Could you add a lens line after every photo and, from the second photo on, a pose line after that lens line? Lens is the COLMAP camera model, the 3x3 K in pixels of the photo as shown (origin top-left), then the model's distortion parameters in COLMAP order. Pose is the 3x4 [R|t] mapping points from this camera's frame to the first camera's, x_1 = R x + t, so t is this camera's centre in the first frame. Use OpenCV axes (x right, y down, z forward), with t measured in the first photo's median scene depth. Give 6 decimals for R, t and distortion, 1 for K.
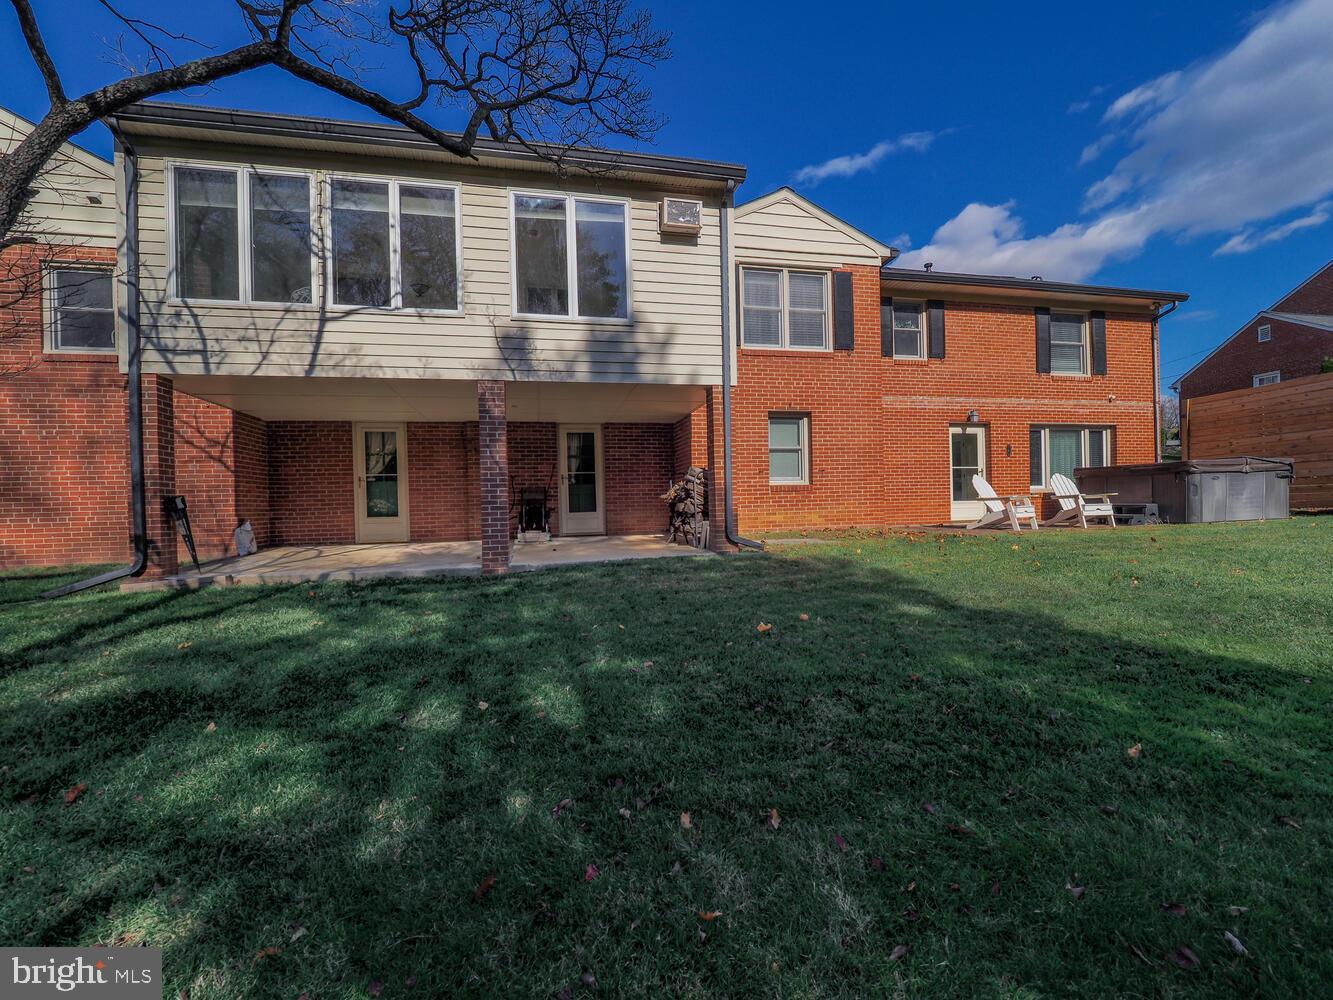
lens RADIAL K [[605.2, 0, 666.7], [0, 605.2, 508.7], [0, 0, 1]] dist [-0.004437, 0.000627]
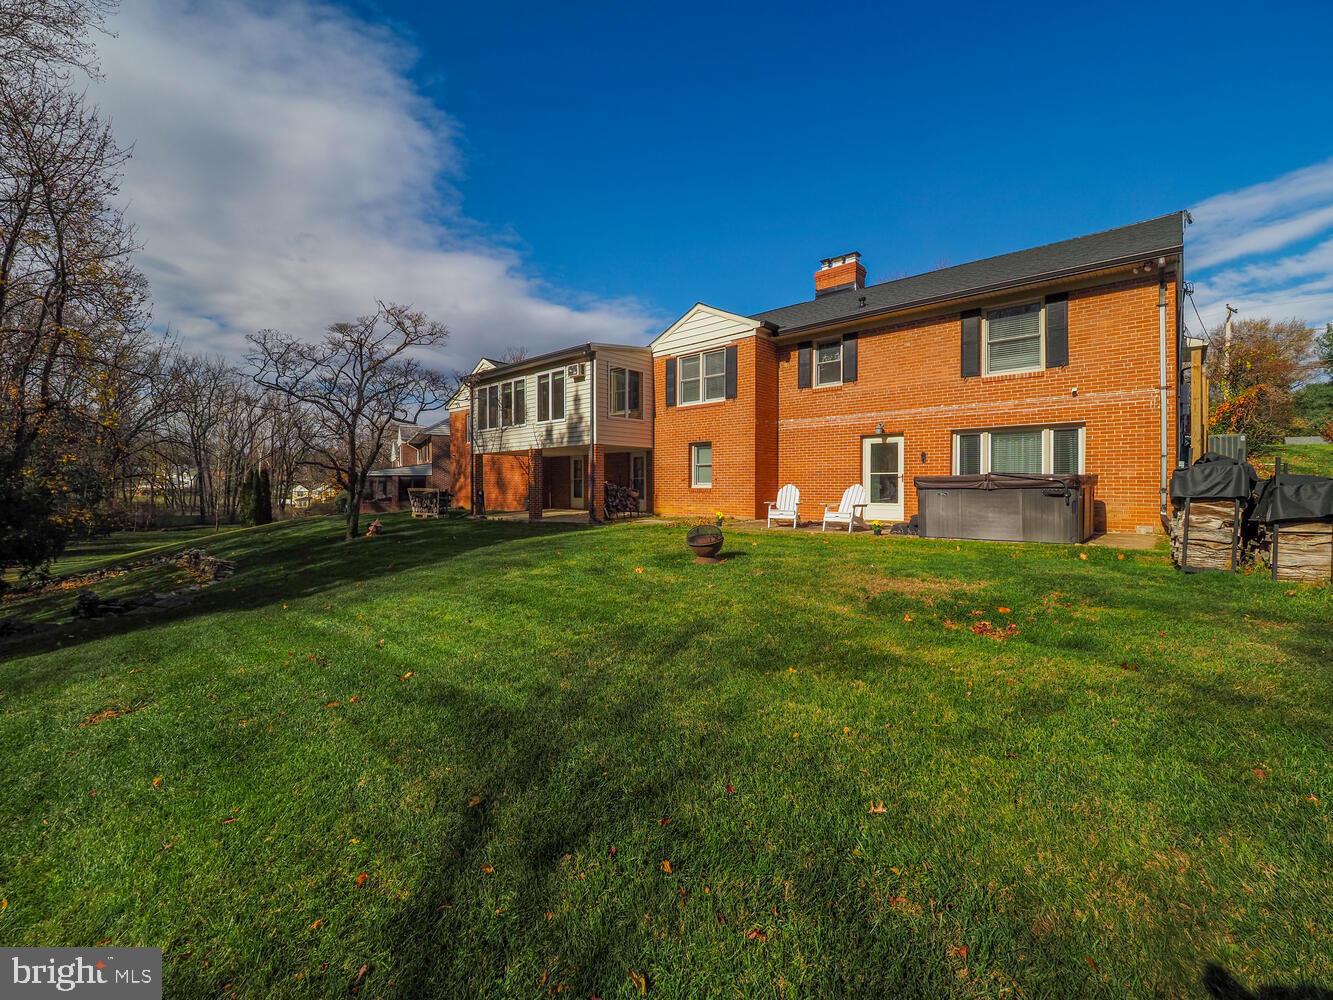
lens RADIAL K [[605.2, 0, 663.8], [0, 605.2, 490.3], [0, 0, 1]] dist [-0.004437, 0.000627]
pose [[0.531946, 0.031601, -0.846188, 1.458309], [-0.010246, 0.999470, 0.030884, -0.079955], [0.846716, -0.007758, 0.531988, 0.062785]]
